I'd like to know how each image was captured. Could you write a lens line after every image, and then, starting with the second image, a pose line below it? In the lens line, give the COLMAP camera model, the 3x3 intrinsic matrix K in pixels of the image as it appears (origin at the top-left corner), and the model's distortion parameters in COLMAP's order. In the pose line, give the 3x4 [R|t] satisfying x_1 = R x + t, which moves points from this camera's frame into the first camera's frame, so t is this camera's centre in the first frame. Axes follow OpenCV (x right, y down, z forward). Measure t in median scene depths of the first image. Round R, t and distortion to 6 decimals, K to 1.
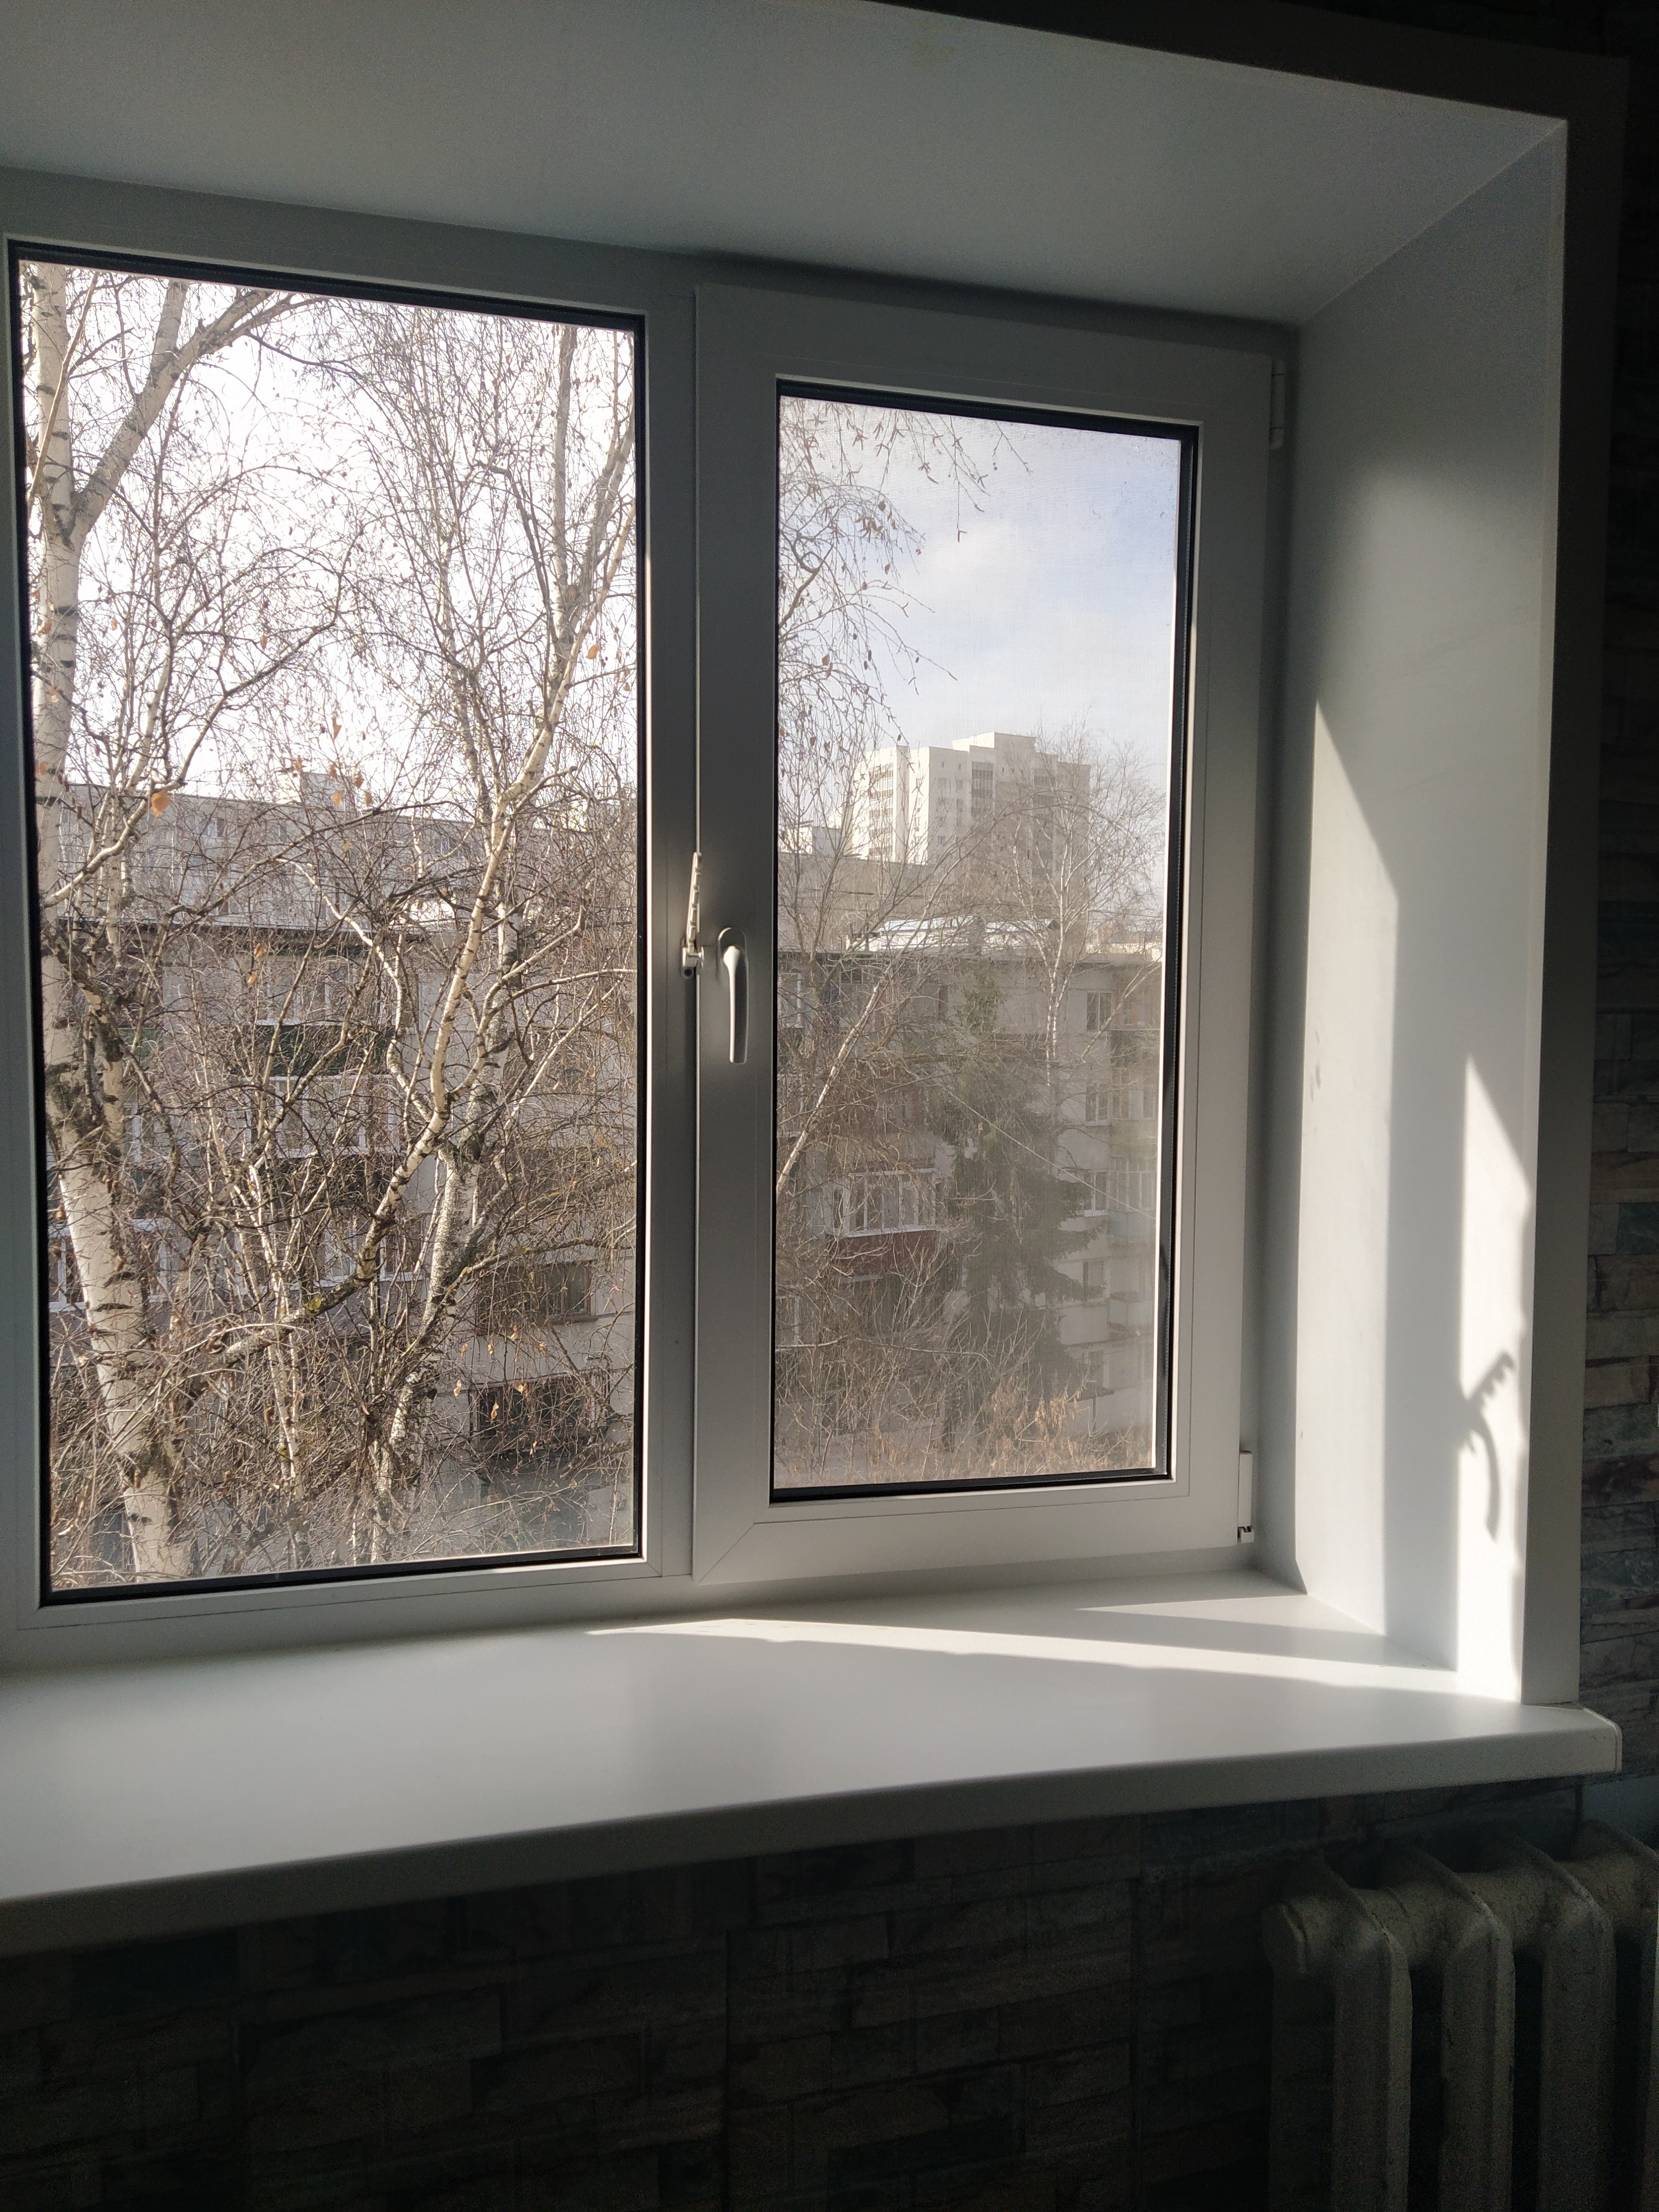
lens RADIAL K [[1635.9, 0, 813.6], [0, 1635.9, 1117.2], [0, 0, 1]] dist [0.025003, -0.035878]
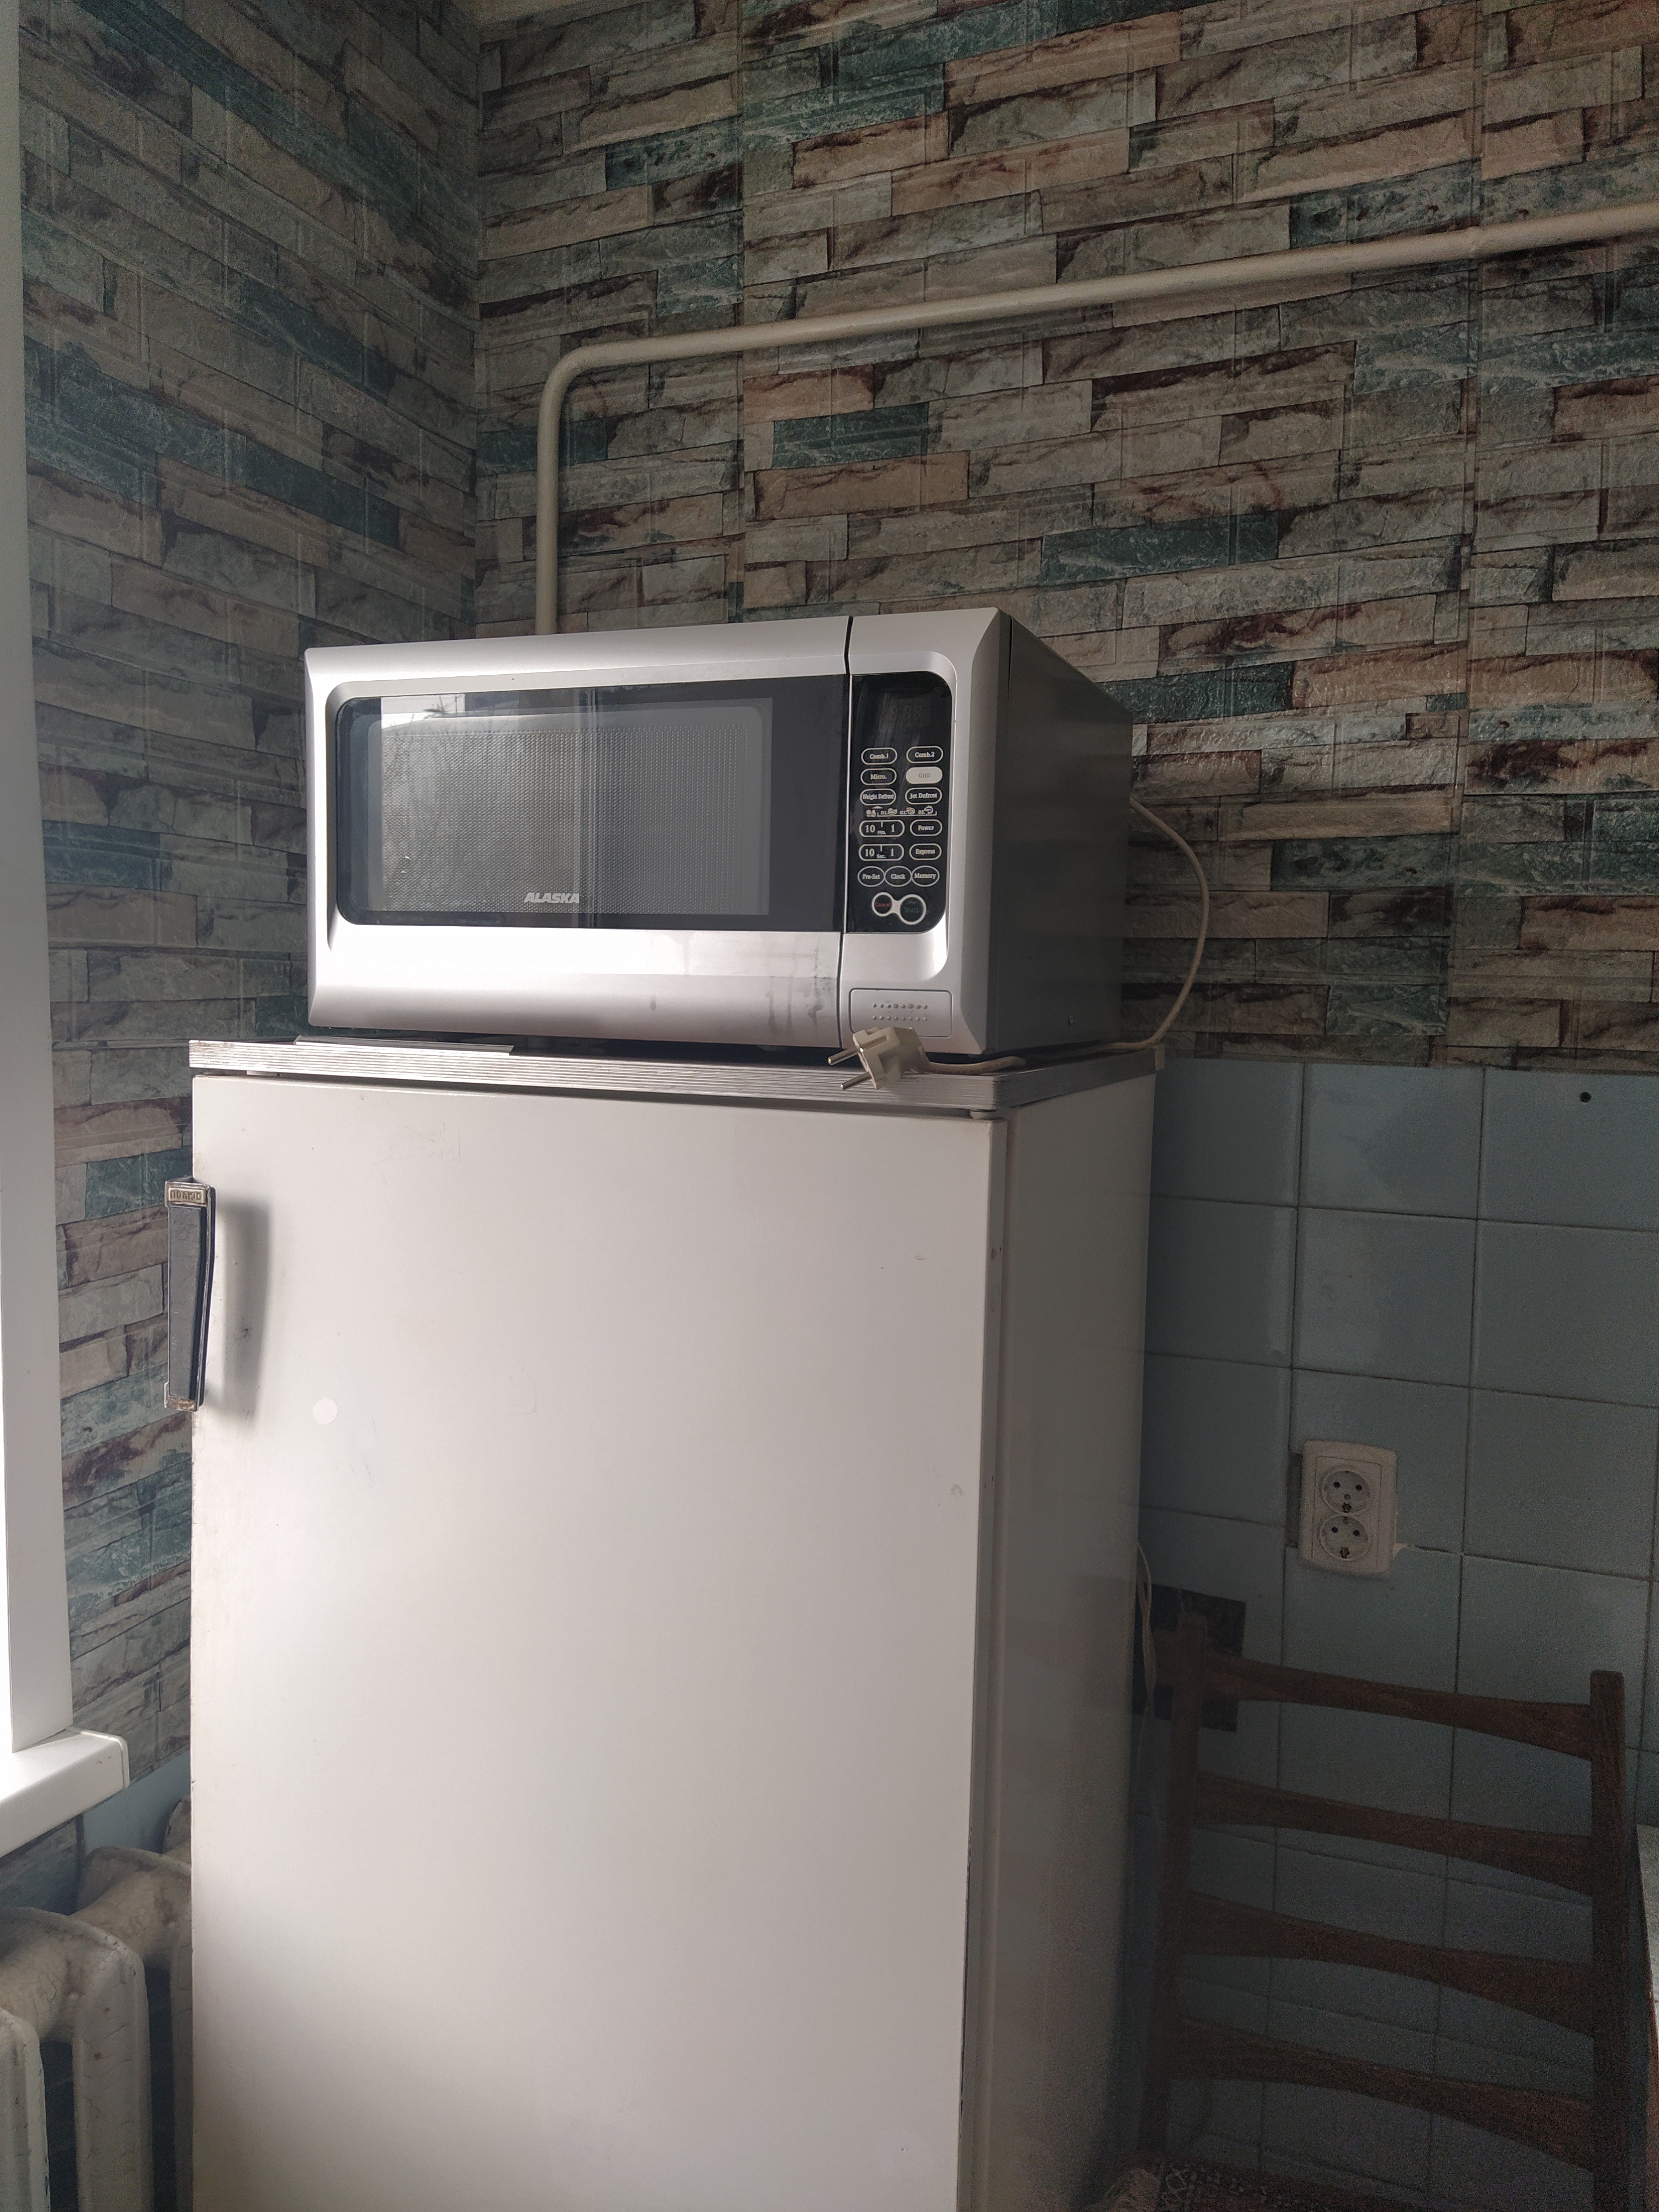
lens RADIAL K [[1635.9, 0, 829.0], [0, 1635.9, 1103.5], [0, 0, 1]] dist [0.025003, -0.035878]
pose [[0.563693, -0.065510, 0.823382, -0.013241], [0.040182, 0.997845, 0.051881, -0.009574], [-0.825006, 0.003840, 0.565110, 0.163266]]
